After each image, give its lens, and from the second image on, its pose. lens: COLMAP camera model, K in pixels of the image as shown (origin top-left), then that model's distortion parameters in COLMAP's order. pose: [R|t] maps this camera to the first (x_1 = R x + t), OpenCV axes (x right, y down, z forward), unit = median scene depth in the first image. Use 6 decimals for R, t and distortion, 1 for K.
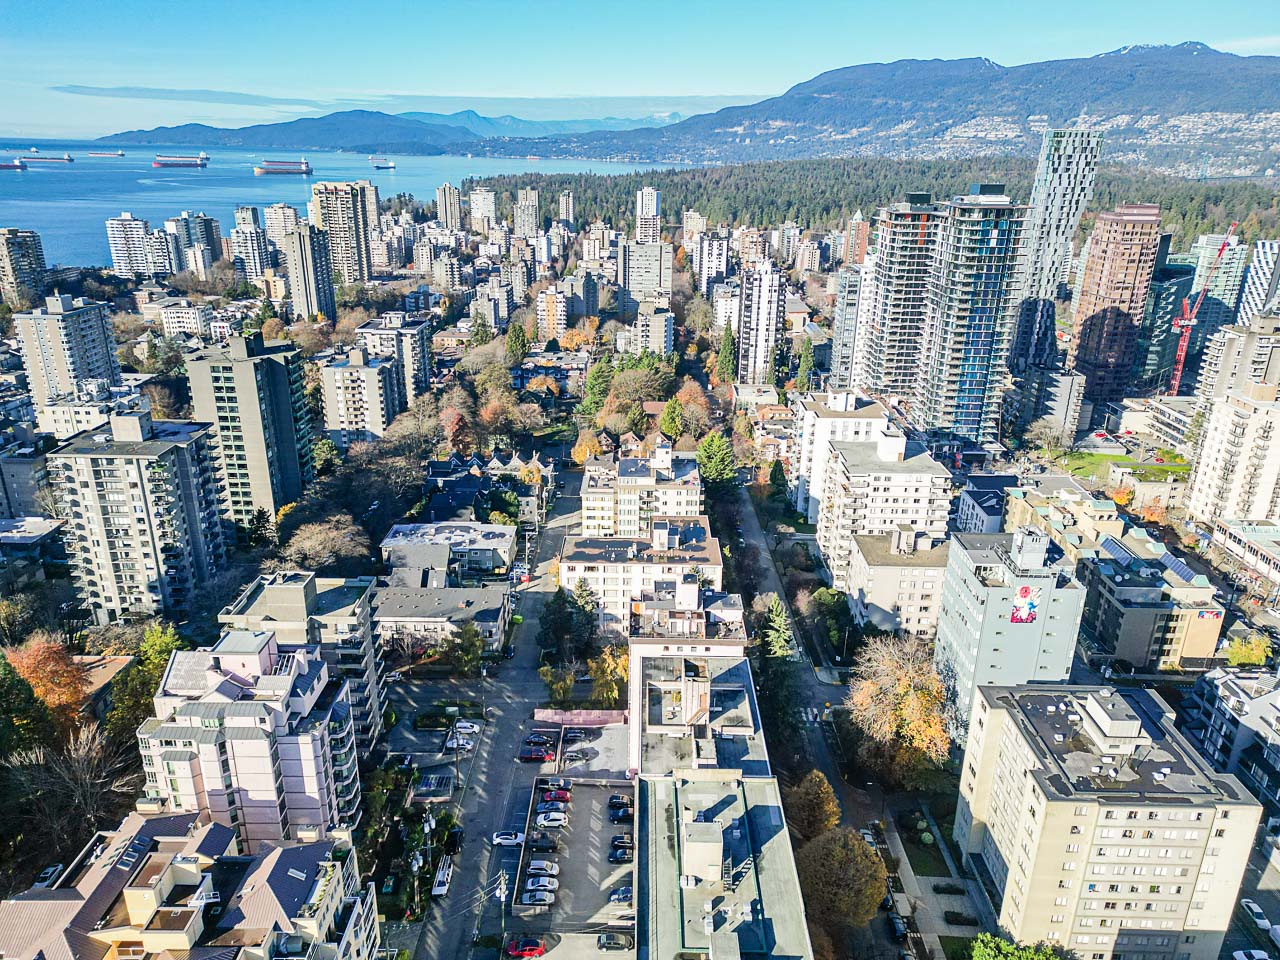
lens RADIAL K [[888.6, 0, 641.4], [0, 888.6, 478.9], [0, 0, 1]] dist [0.074190, -0.071767]
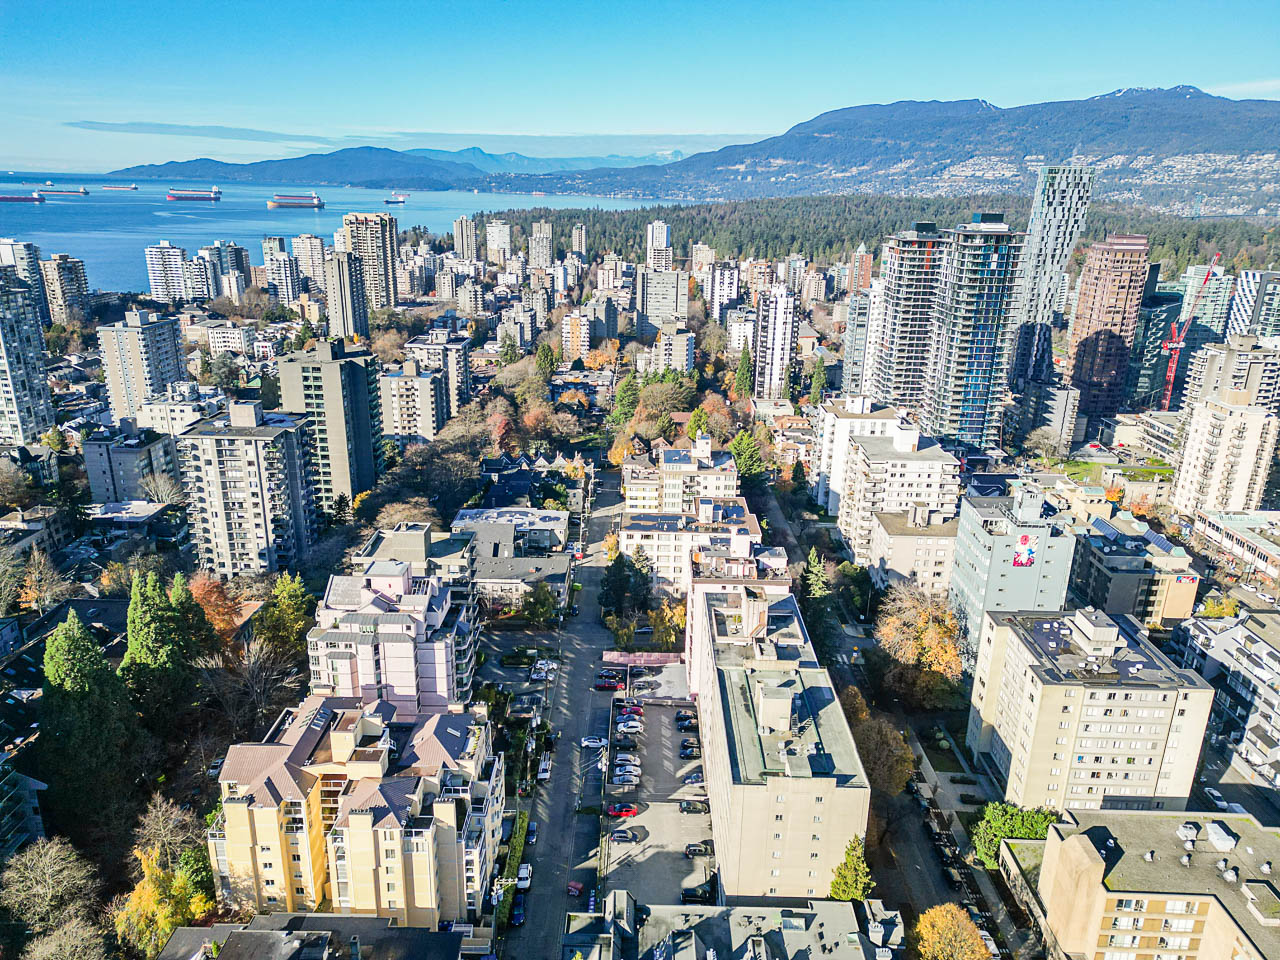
lens RADIAL K [[888.6, 0, 641.4], [0, 888.6, 478.9], [0, 0, 1]] dist [0.074190, -0.071767]
pose [[0.999983, 0.005777, -0.000432, -0.047447], [-0.005789, 0.999322, -0.036360, 0.050331], [0.000222, 0.036362, 0.999339, -0.112665]]
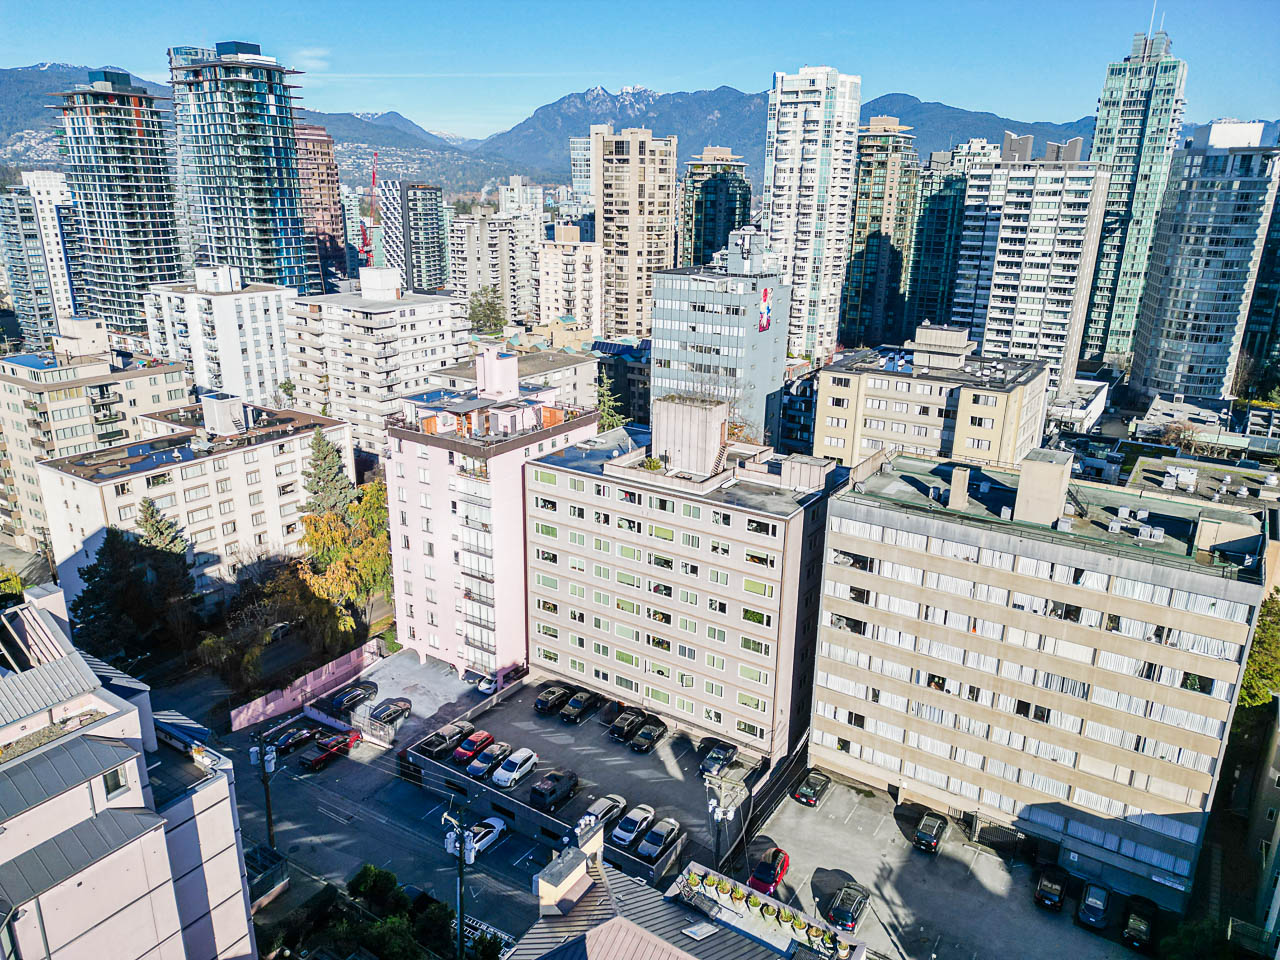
lens RADIAL K [[888.6, 0, 641.4], [0, 888.6, 478.9], [0, 0, 1]] dist [0.074190, -0.071767]
pose [[0.540708, -0.265235, 0.798301, -0.255447], [0.285245, 0.950578, 0.122627, 0.087253], [-0.791372, 0.161406, 0.589642, 0.315116]]
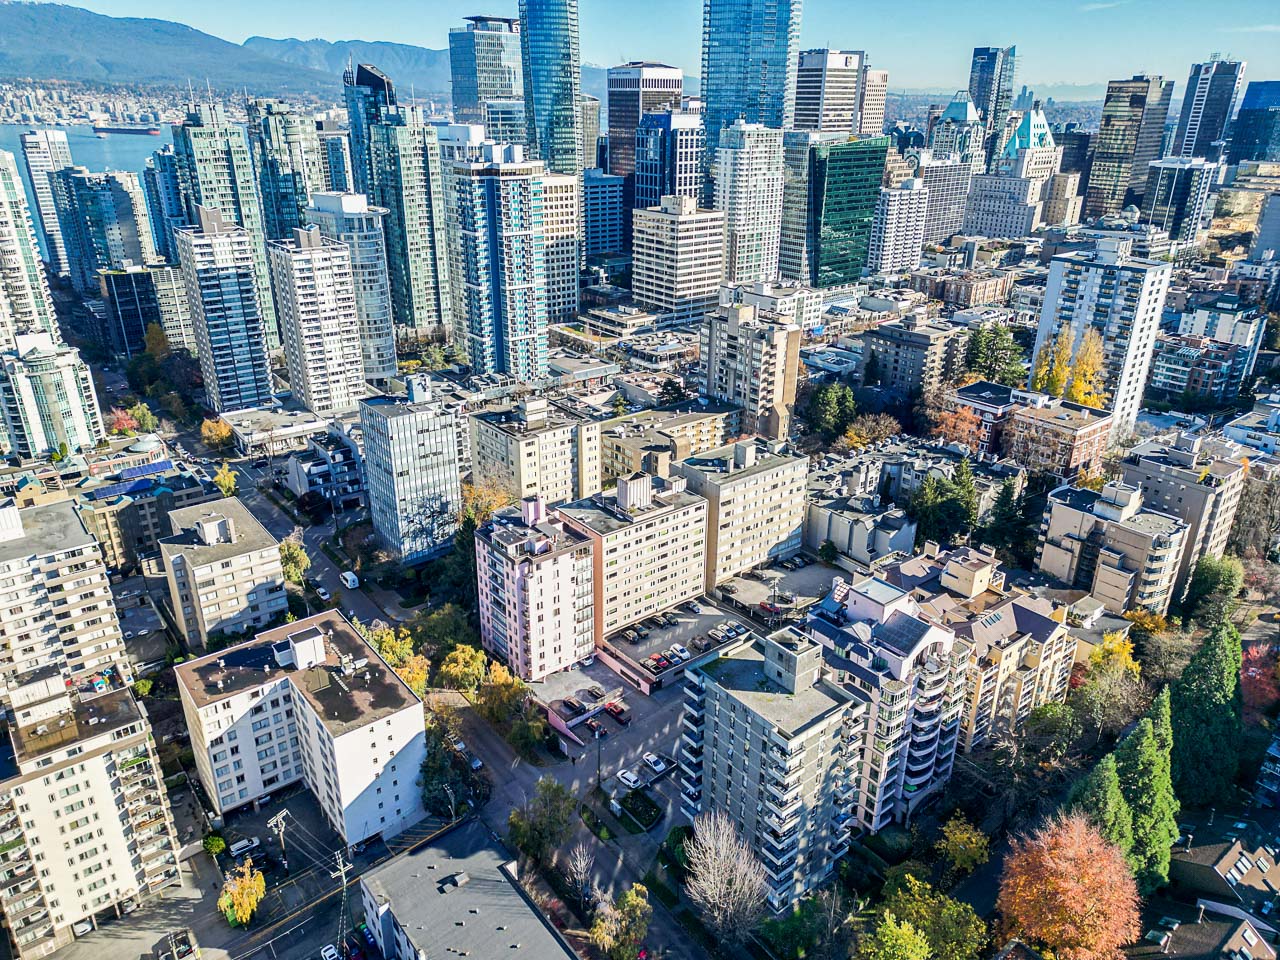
lens RADIAL K [[890.7, 0, 641.0], [0, 890.7, 475.6], [0, 0, 1]] dist [0.076078, -0.076760]
pose [[-0.629527, -0.319833, 0.708097, -0.492988], [0.252832, 0.777423, 0.575924, -0.315320], [-0.734691, 0.541590, -0.408545, 0.787729]]
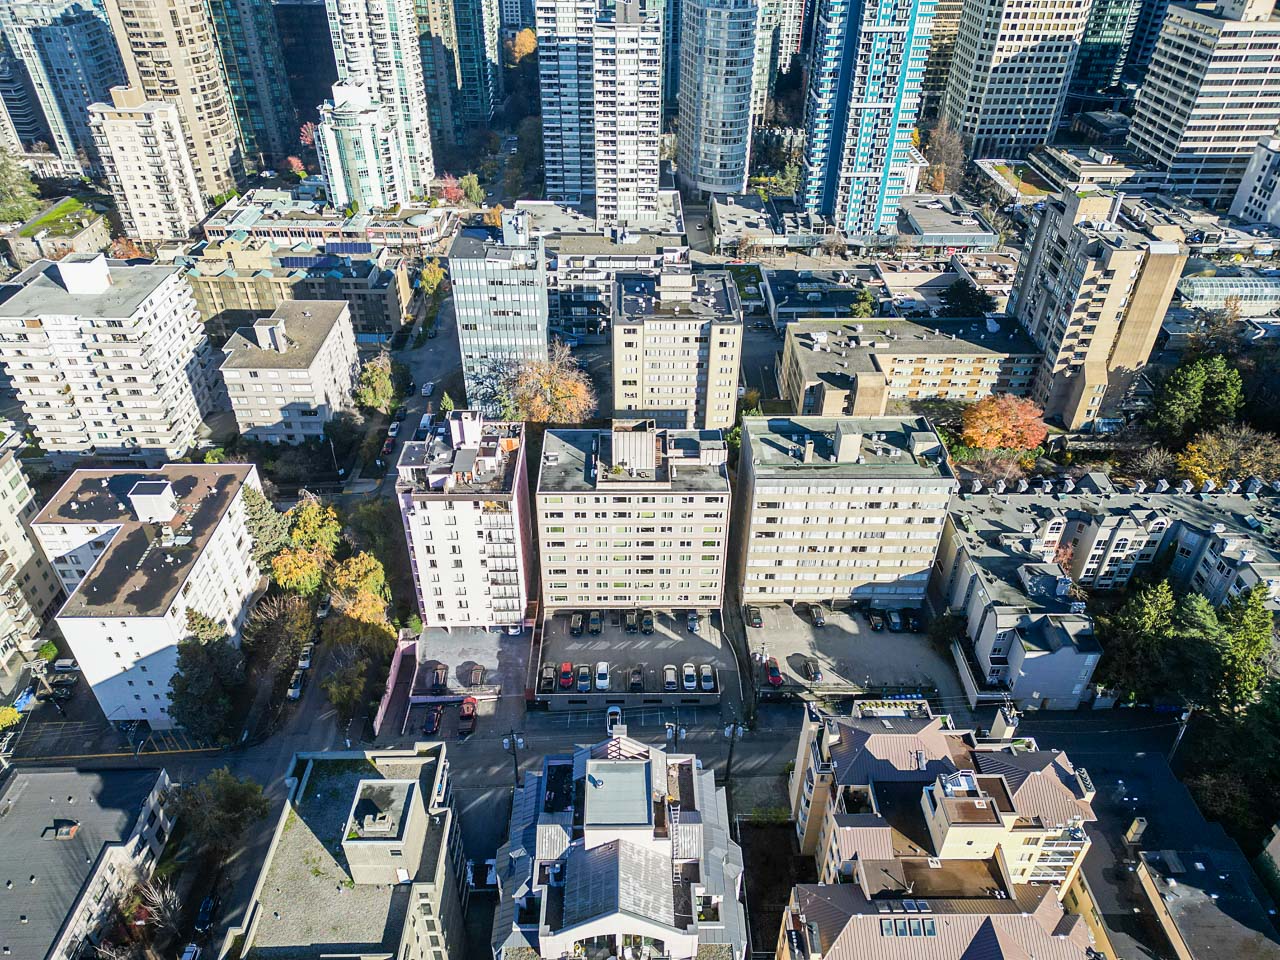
lens RADIAL K [[890.7, 0, 641.0], [0, 890.7, 475.6], [0, 0, 1]] dist [0.076078, -0.076760]
pose [[-0.022505, -0.596119, 0.802581, -0.403058], [0.338921, 0.750697, 0.567086, -0.164254], [-0.940546, 0.284774, 0.185142, 0.401290]]
